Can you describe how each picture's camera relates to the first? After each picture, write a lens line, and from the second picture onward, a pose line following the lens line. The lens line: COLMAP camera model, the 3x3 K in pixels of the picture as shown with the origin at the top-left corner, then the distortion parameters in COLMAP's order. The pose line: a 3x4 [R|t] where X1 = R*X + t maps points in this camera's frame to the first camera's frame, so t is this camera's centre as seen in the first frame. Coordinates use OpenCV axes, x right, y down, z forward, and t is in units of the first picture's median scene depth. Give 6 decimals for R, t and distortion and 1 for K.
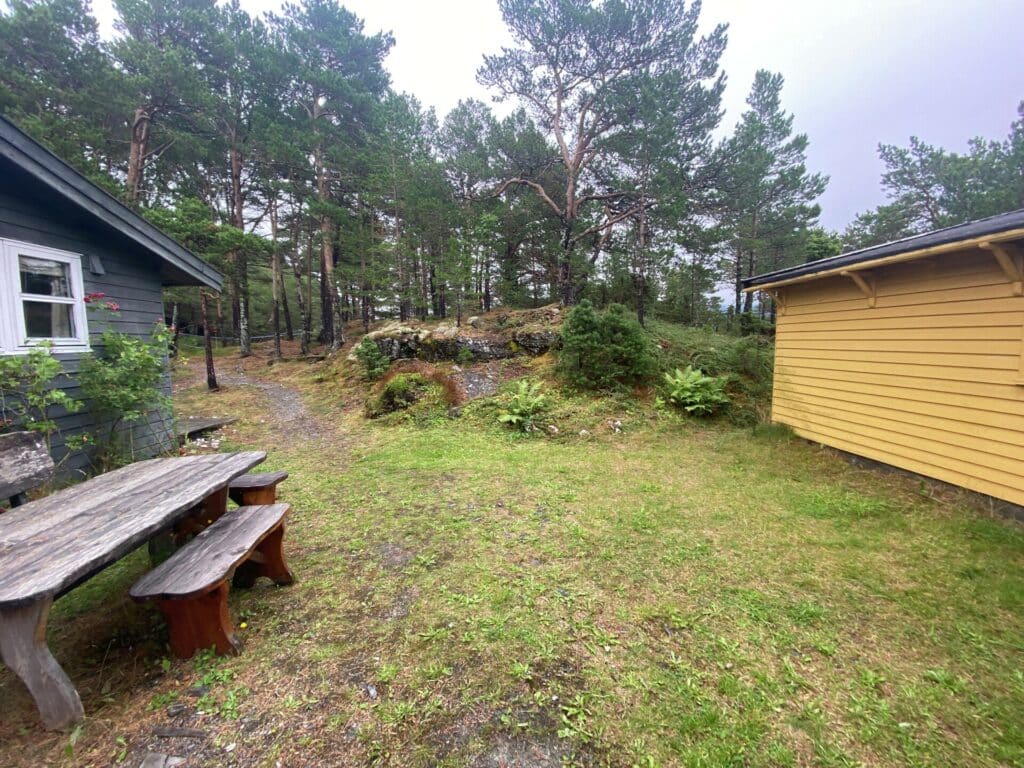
lens RADIAL K [[413.2, 0, 508.3], [0, 413.2, 385.2], [0, 0, 1]] dist [0.016473, -0.018188]
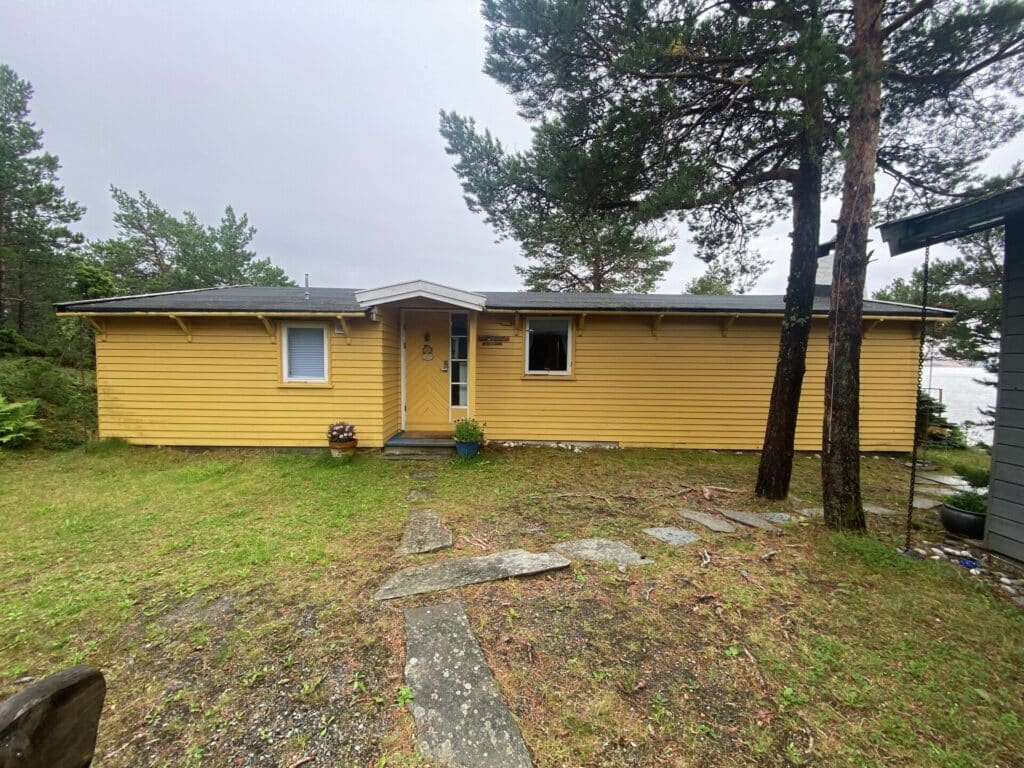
lens RADIAL K [[413.2, 0, 508.3], [0, 413.2, 385.2], [0, 0, 1]] dist [0.016473, -0.018188]
pose [[0.042517, -0.037993, 0.998373, -0.354985], [0.093079, 0.995081, 0.033904, 0.011454], [-0.994750, 0.091486, 0.045845, -0.111853]]
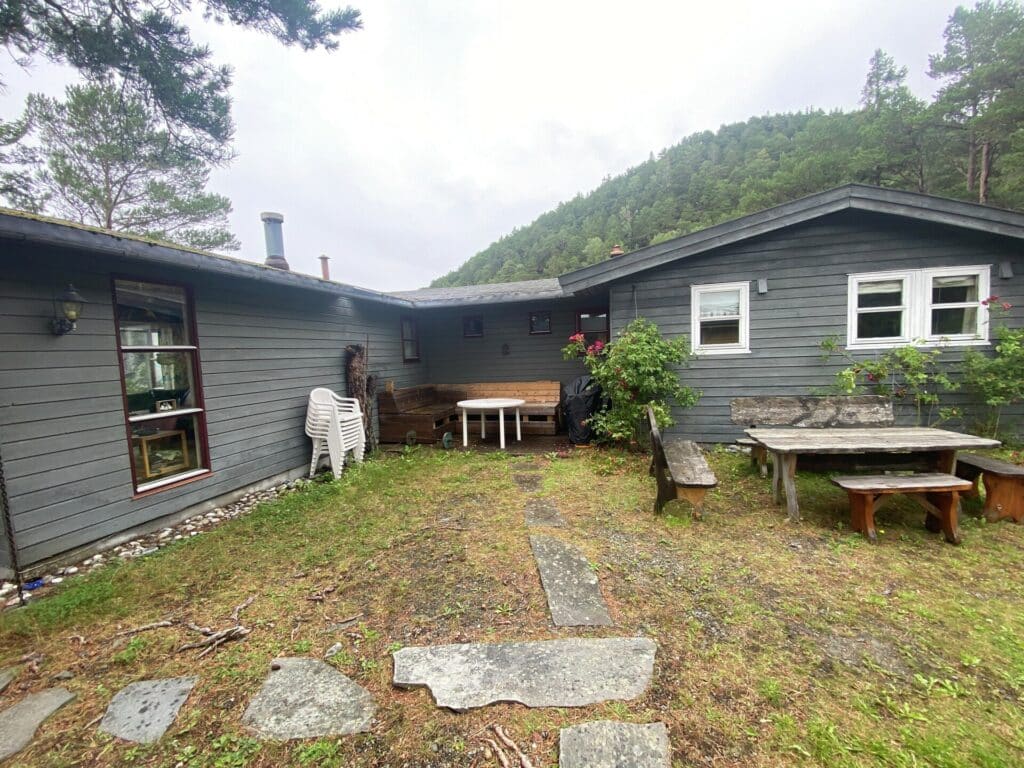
lens RADIAL K [[413.2, 0, 508.3], [0, 413.2, 385.2], [0, 0, 1]] dist [0.016473, -0.018188]
pose [[-0.317071, 0.103688, -0.942717, 0.406610], [-0.052619, 0.990551, 0.126647, -0.028946], [0.946941, 0.089761, -0.308619, 0.034077]]
